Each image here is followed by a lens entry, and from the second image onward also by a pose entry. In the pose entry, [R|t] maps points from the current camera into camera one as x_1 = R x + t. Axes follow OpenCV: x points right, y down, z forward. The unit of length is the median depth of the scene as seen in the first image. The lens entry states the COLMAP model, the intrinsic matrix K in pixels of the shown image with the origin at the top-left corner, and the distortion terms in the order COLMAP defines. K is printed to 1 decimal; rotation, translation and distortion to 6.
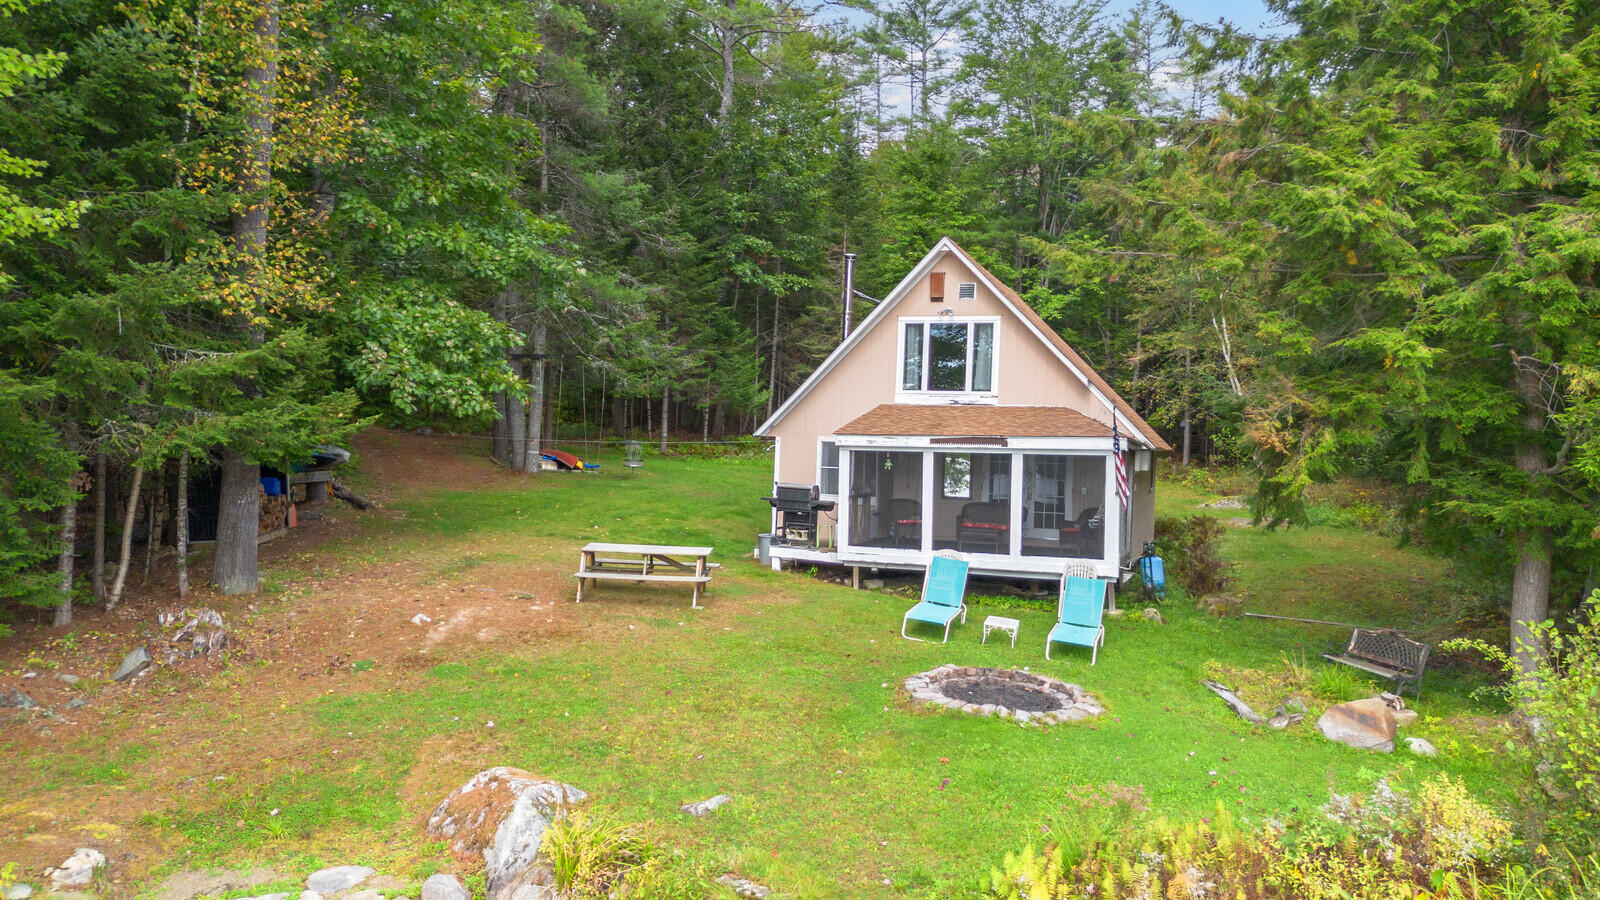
lens RADIAL K [[1131.8, 0, 800.0], [0, 1131.8, 450.0], [0, 0, 1]] dist [0.166105, -0.221776]
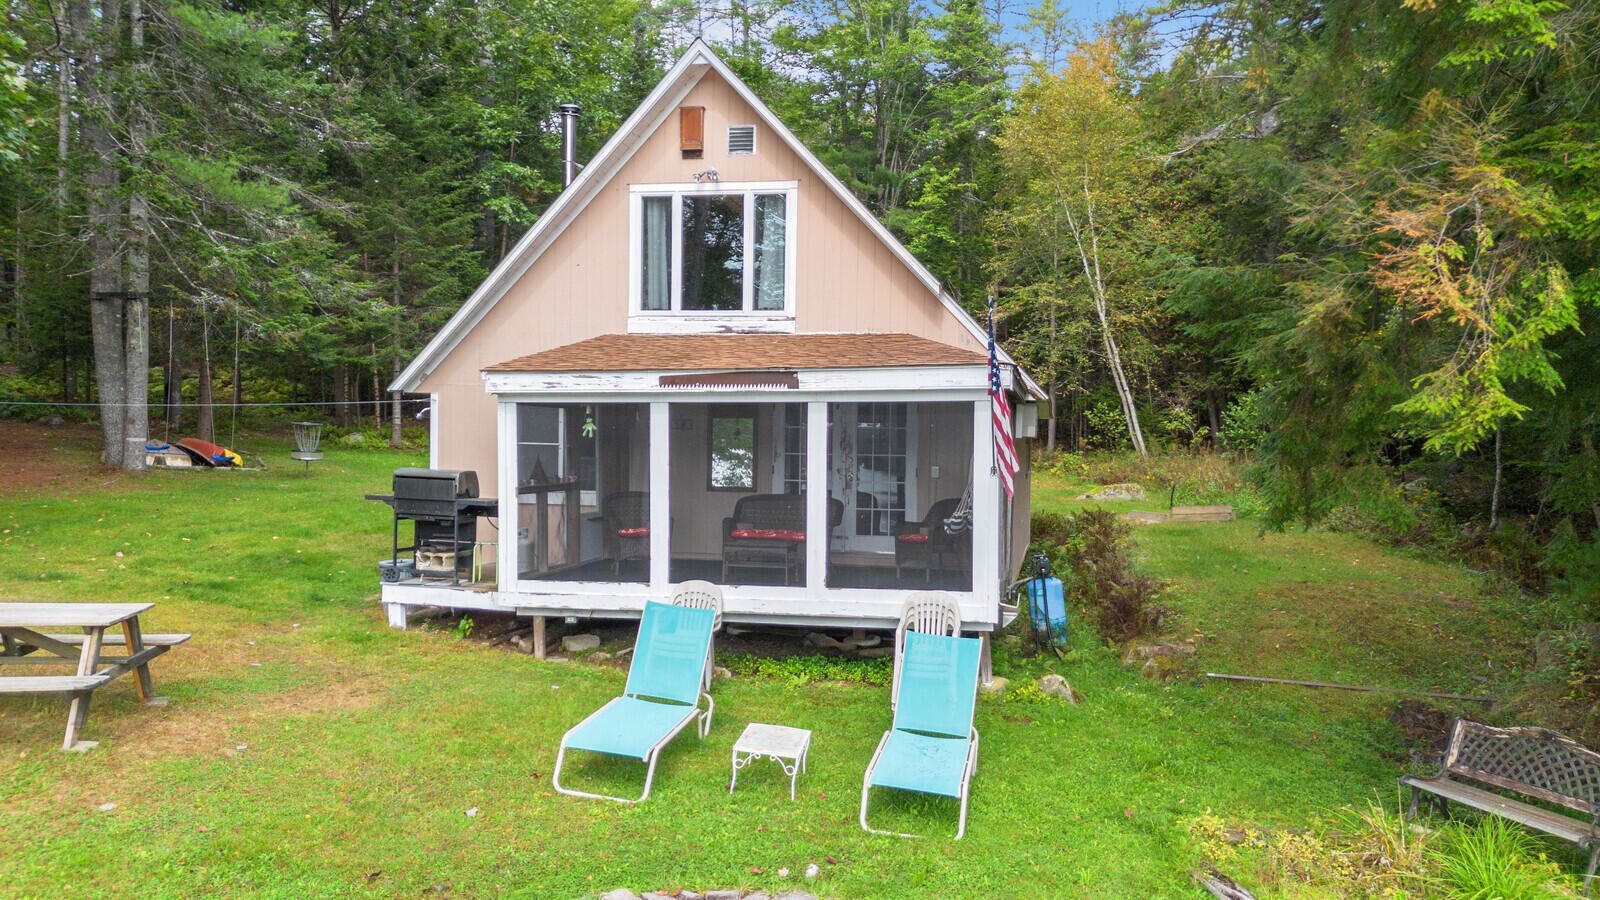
lens RADIAL K [[1177.2, 0, 806.1], [0, 1177.2, 483.2], [0, 0, 1]] dist [0.117126, -0.001122]
pose [[0.990674, -0.019652, 0.134829, 0.098277], [0.016110, 0.999497, 0.027317, 0.024085], [-0.135298, -0.024890, 0.990492, 0.399485]]
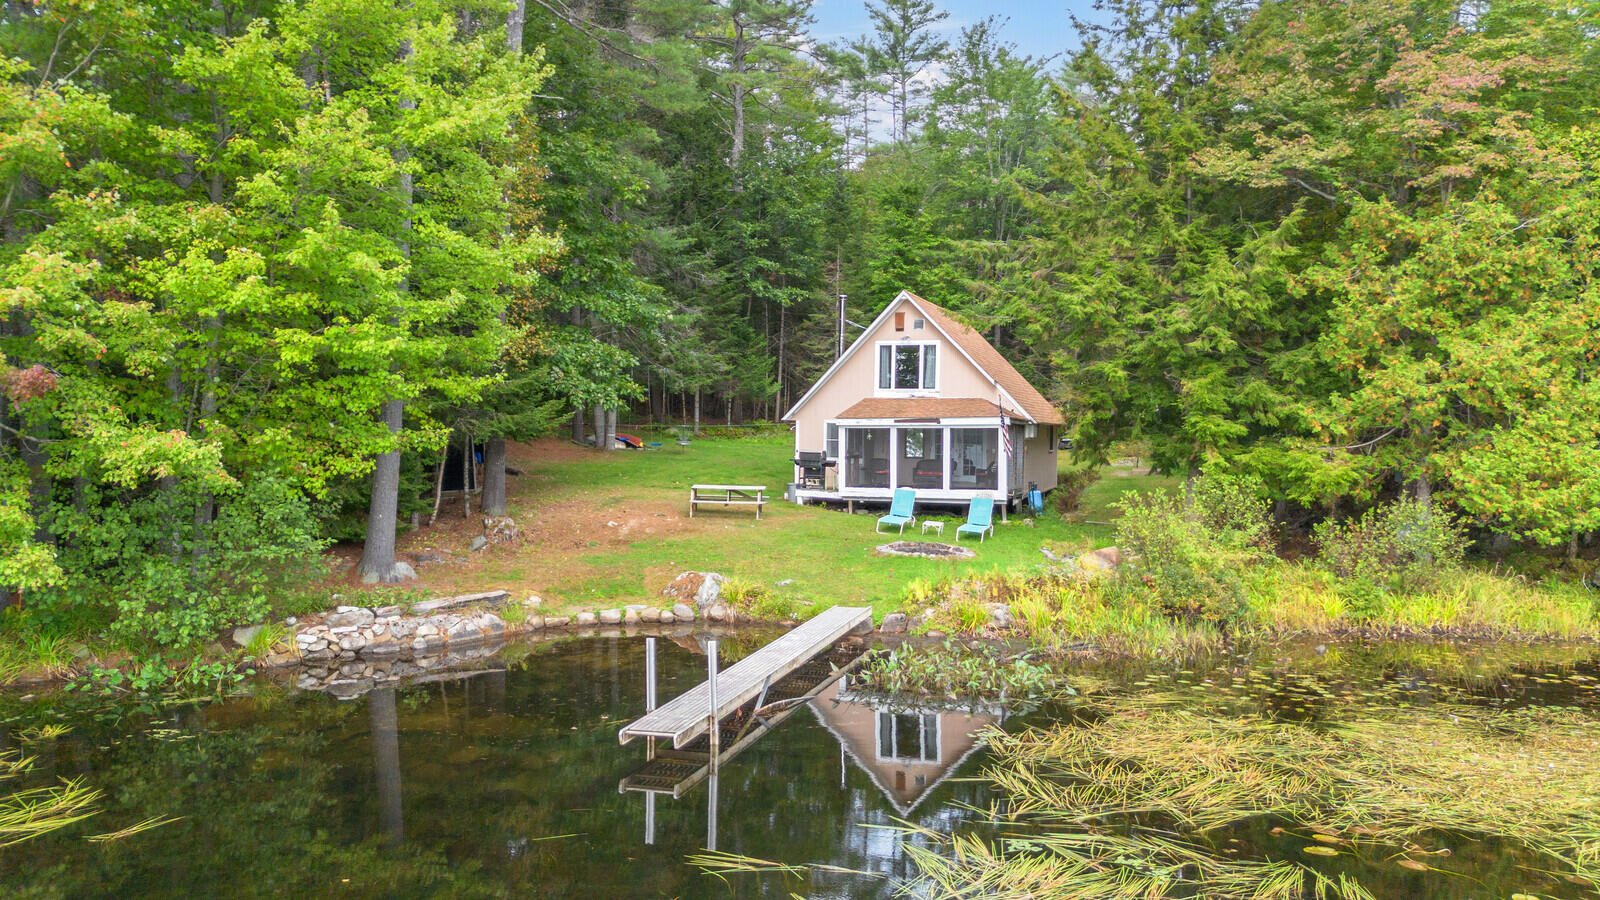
lens RADIAL K [[1131.8, 0, 800.0], [0, 1131.8, 450.0], [0, 0, 1]] dist [0.166105, -0.221776]
pose [[0.999820, -0.018634, 0.003623, -0.025362], [0.018577, 0.999714, 0.015084, 0.005677], [-0.003903, -0.015014, 0.999880, -0.580037]]
